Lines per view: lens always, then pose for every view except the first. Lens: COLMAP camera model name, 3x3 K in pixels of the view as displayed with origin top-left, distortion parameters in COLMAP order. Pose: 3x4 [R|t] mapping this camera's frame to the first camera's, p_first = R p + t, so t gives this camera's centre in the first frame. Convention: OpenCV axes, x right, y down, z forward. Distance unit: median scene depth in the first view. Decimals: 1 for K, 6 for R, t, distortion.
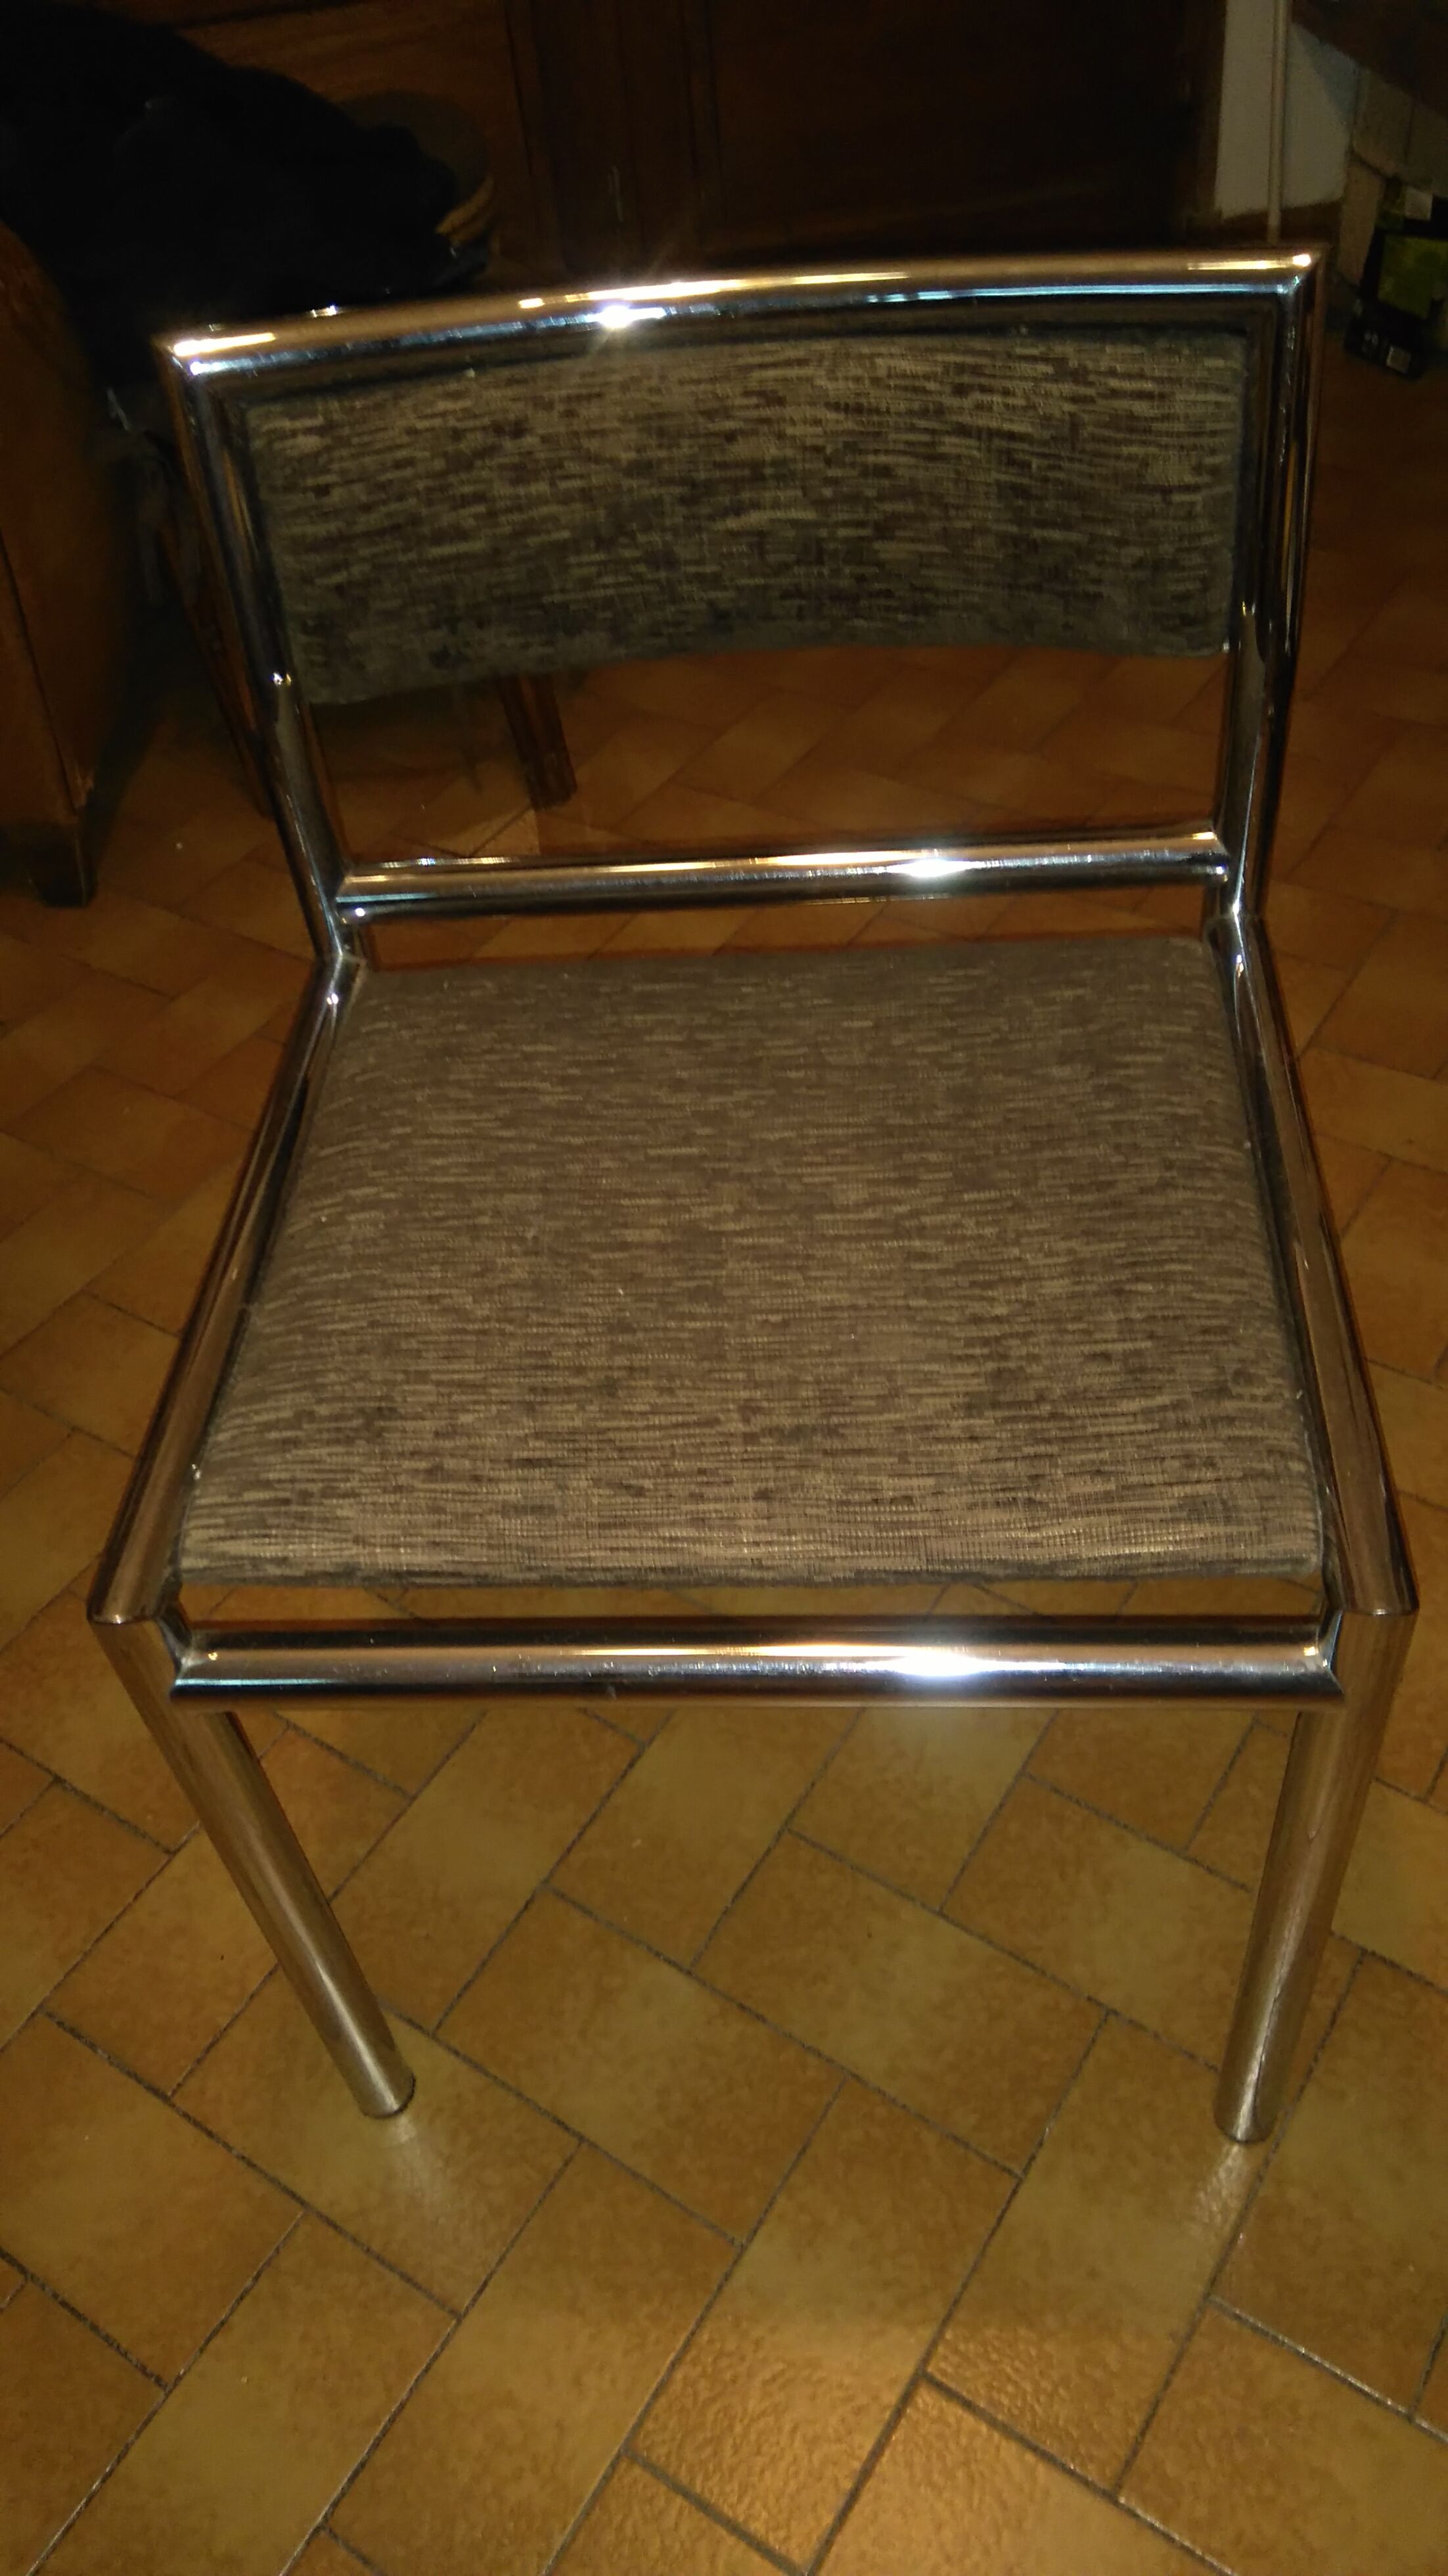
lens RADIAL K [[1938.6, 0, 748.6], [0, 1938.6, 1285.8], [0, 0, 1]] dist [0.120005, -0.208023]
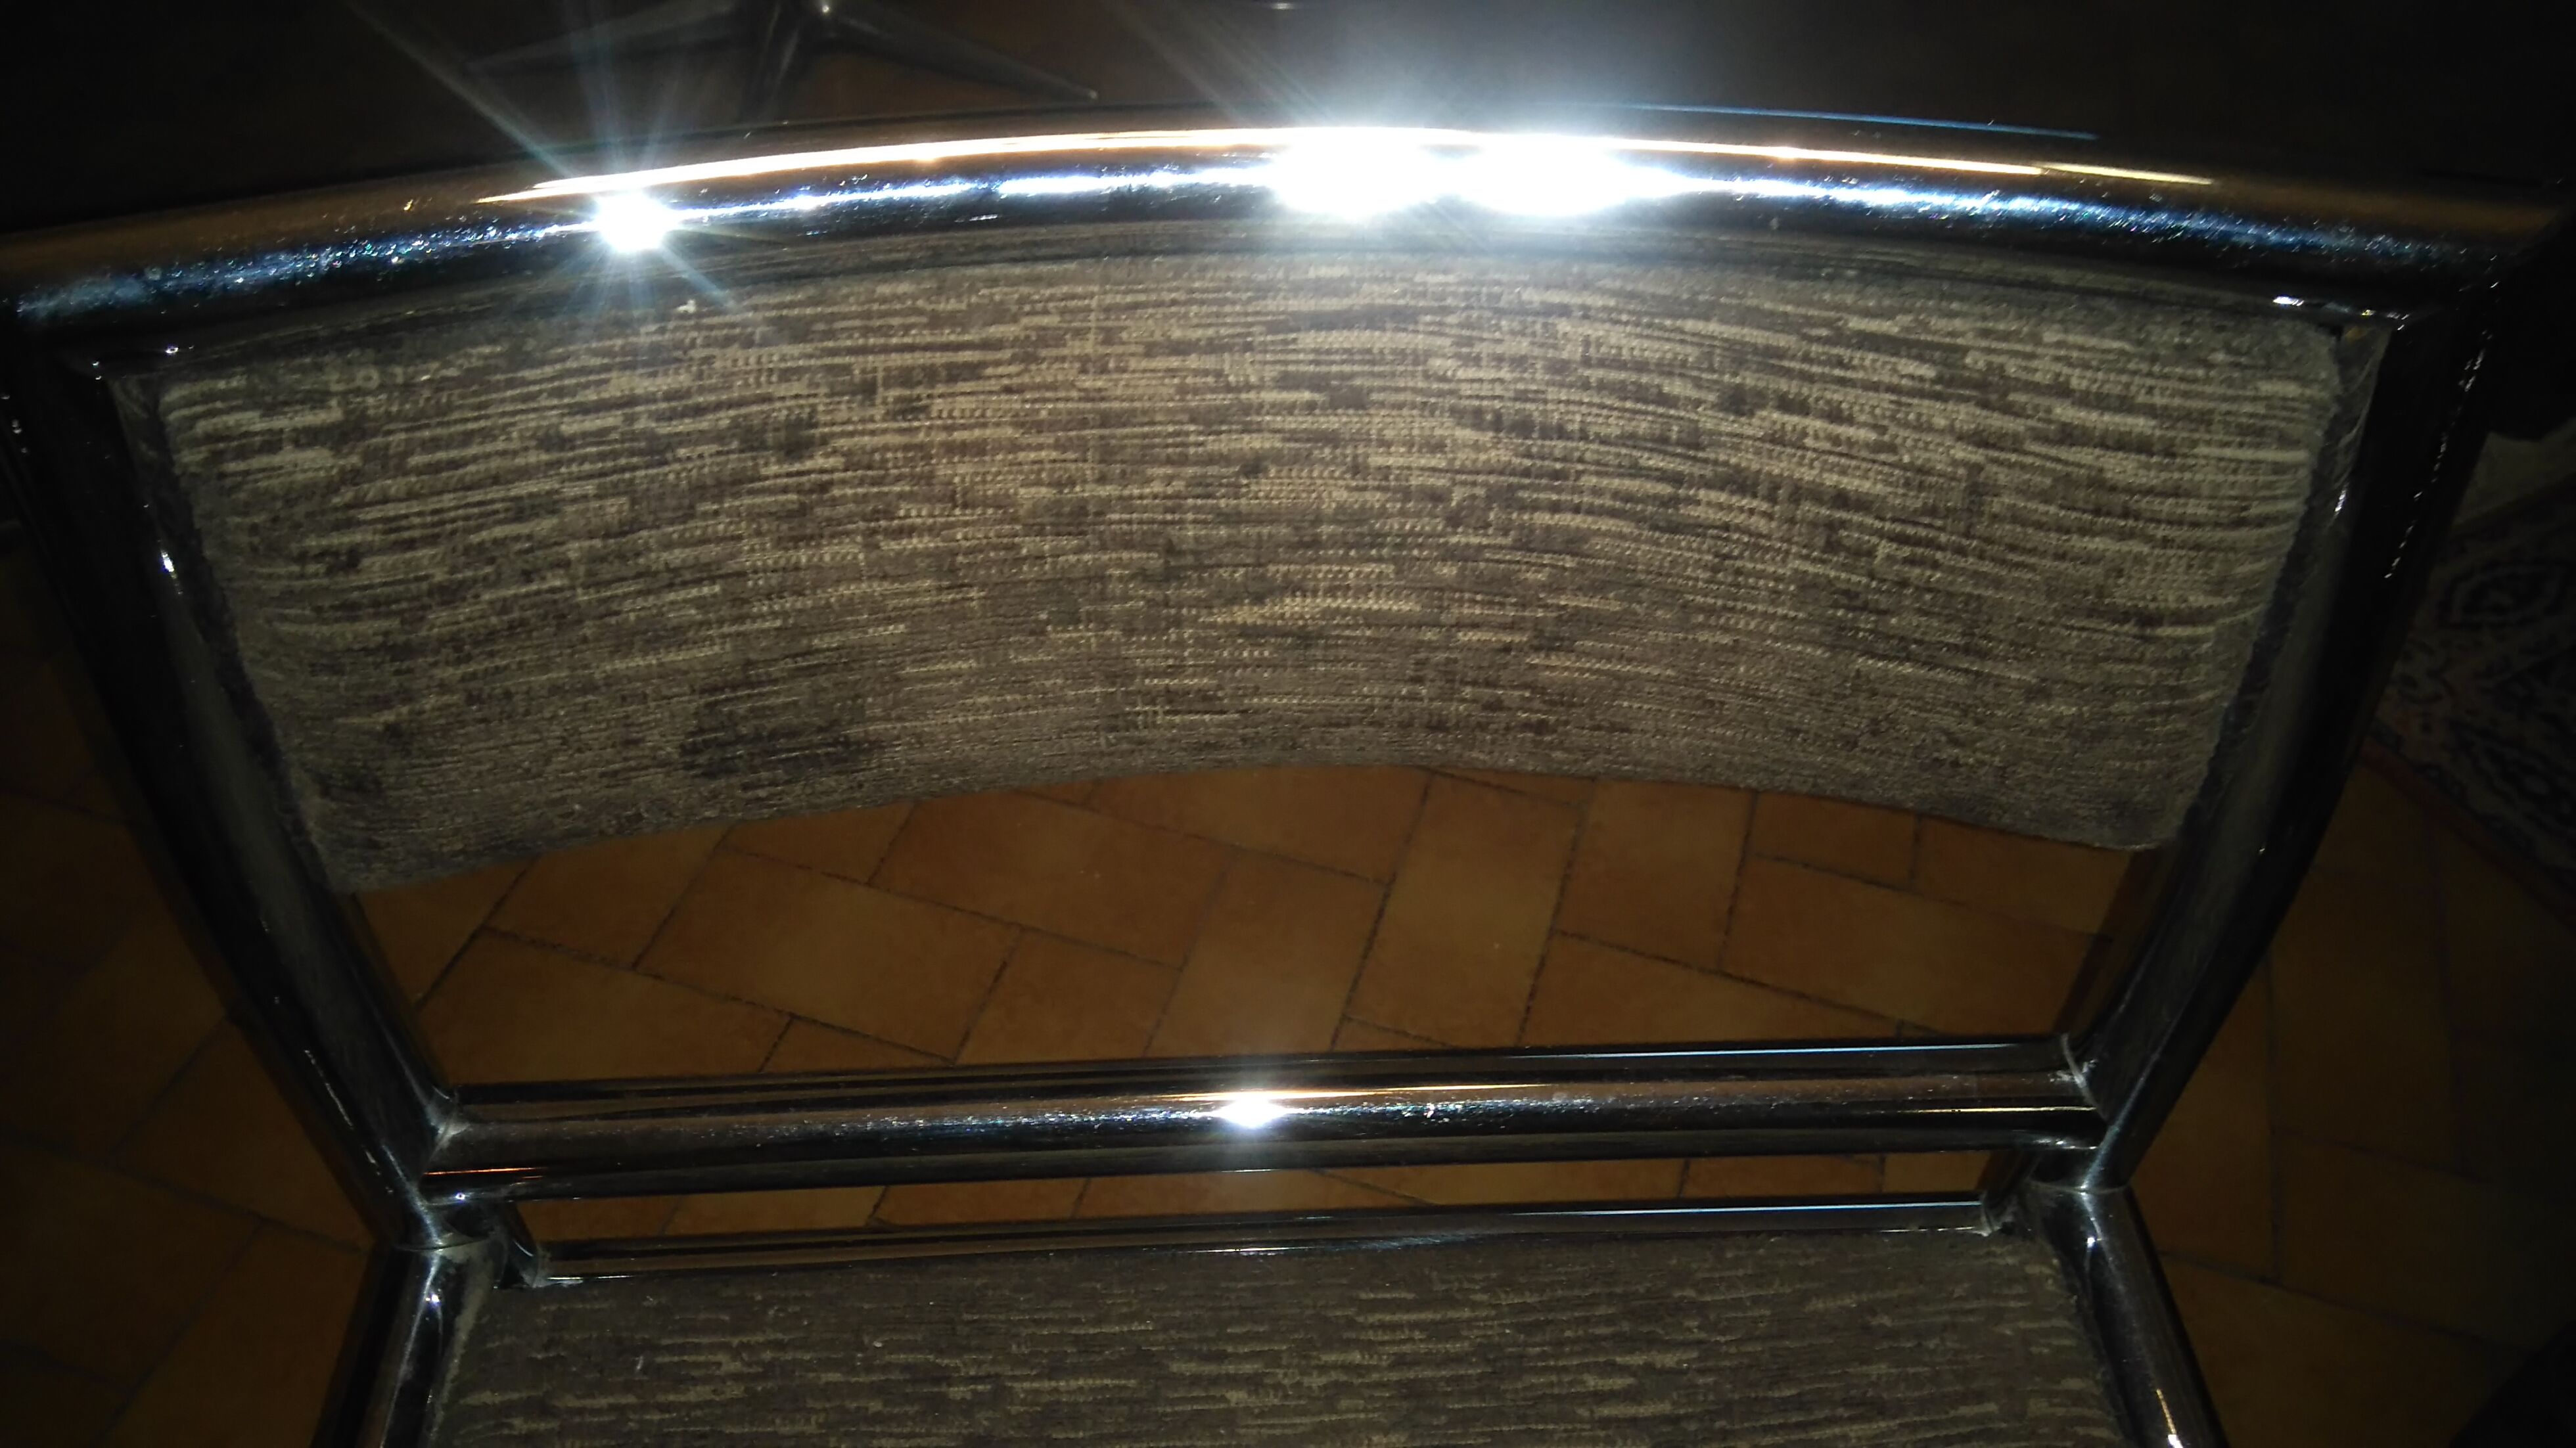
lens RADIAL K [[1938.6, 0, 1288.0], [0, 1938.6, 724.0], [0, 0, 1]] dist [0.120005, -0.208023]
pose [[0.991255, -0.000193, 0.131959, -0.063906], [-0.000093, 0.999998, 0.002163, -0.374712], [-0.131960, -0.002156, 0.991253, 0.538166]]
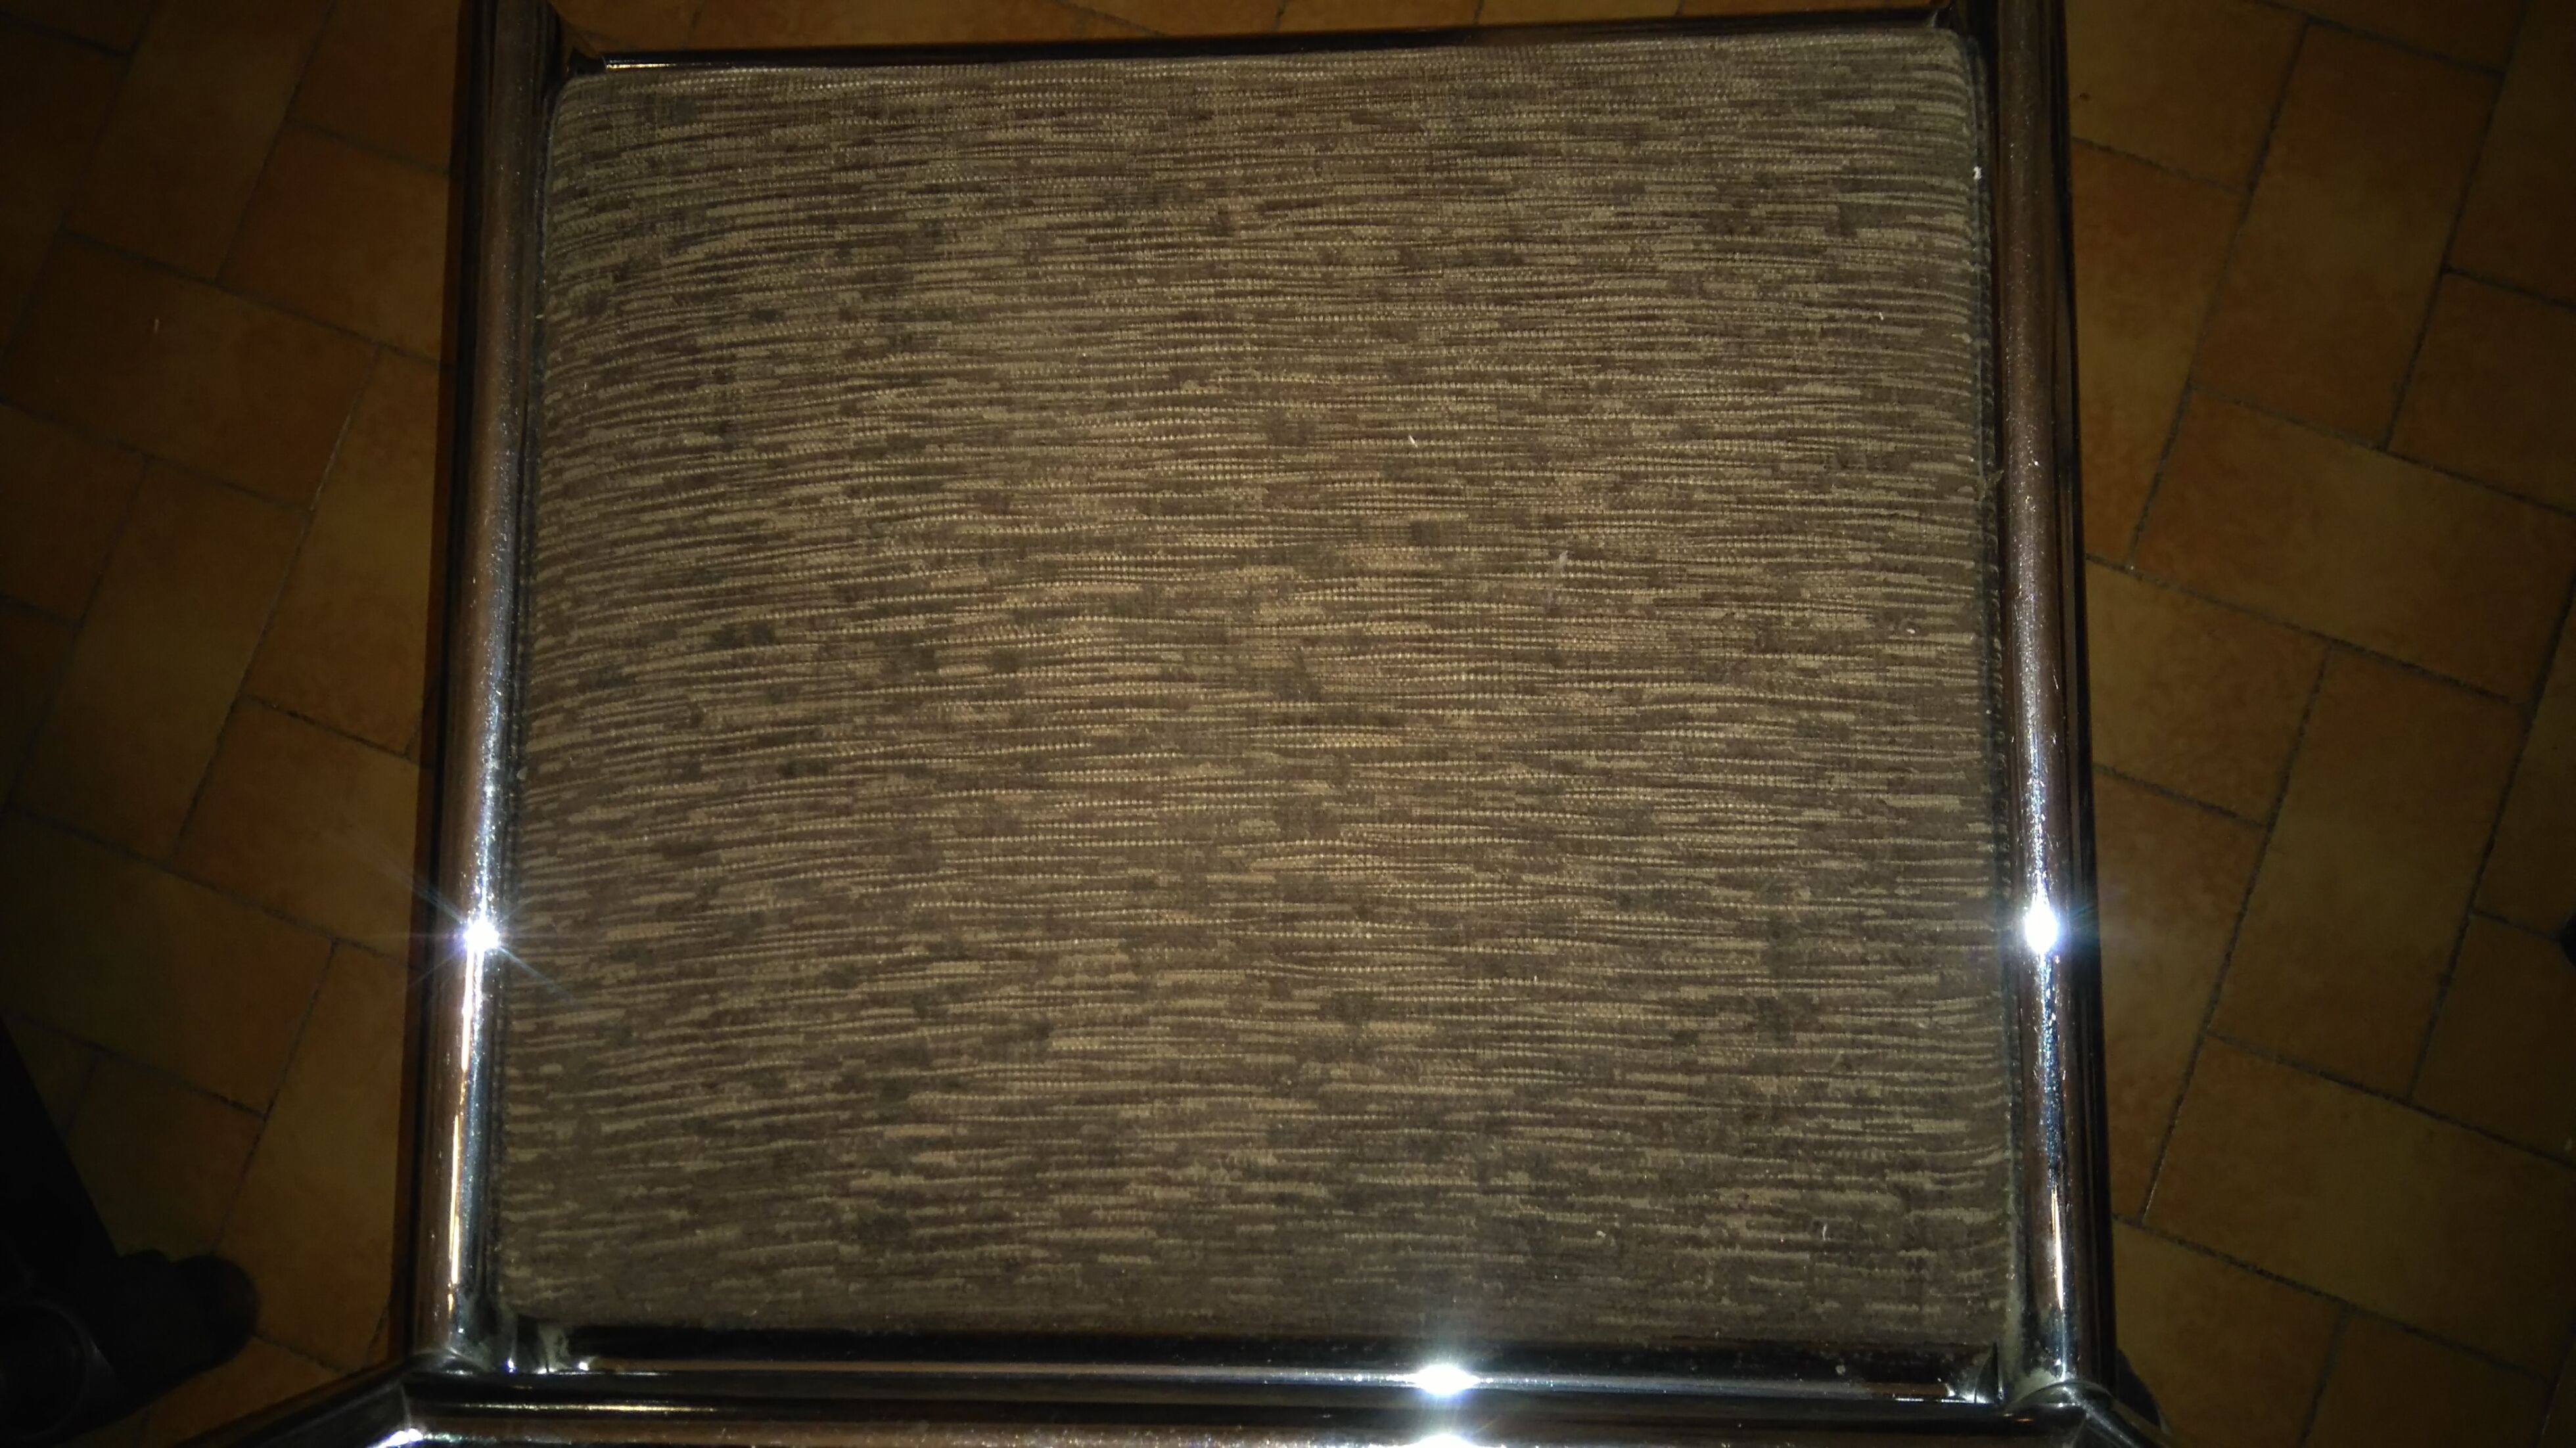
lens RADIAL K [[1938.6, 0, 1288.0], [0, 1938.6, 724.0], [0, 0, 1]] dist [0.120005, -0.208023]
pose [[-0.984927, 0.064381, 0.160541, -0.122134], [0.082837, -0.639214, 0.764554, -0.575297], [0.151843, 0.766329, 0.624246, 0.608439]]
